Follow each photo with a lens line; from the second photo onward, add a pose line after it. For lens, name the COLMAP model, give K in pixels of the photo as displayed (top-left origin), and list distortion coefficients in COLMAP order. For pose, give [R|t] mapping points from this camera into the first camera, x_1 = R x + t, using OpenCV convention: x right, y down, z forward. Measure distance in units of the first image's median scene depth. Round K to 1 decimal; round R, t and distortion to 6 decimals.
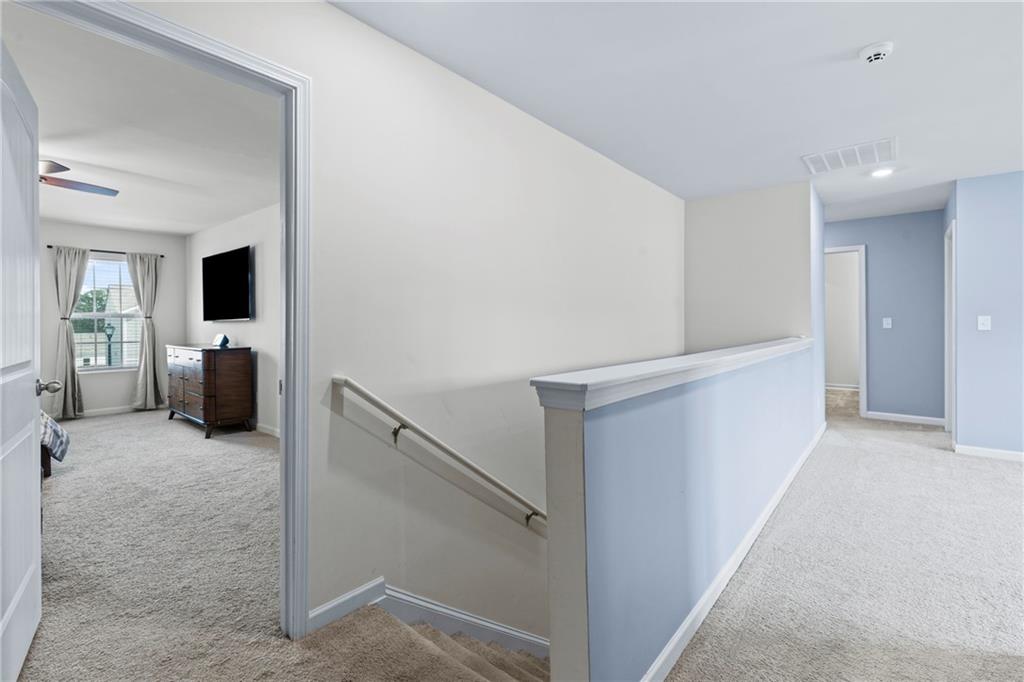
lens RADIAL K [[466.3, 0, 508.1], [0, 466.3, 327.9], [0, 0, 1]] dist [-0.000464, 0.000293]
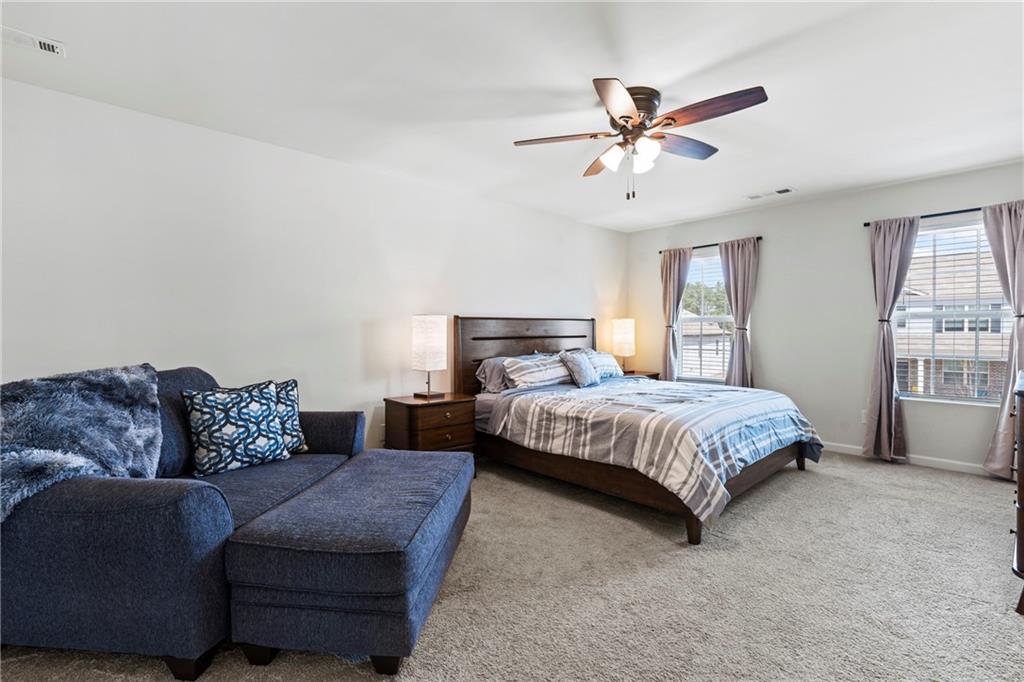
lens RADIAL K [[466.3, 0, 508.1], [0, 466.3, 327.9], [0, 0, 1]] dist [-0.000464, 0.000293]
pose [[-0.123513, 0.004438, -0.992333, -0.158971], [-0.009659, 0.999937, 0.005674, -0.005999], [0.992296, 0.010285, -0.123462, 0.499880]]
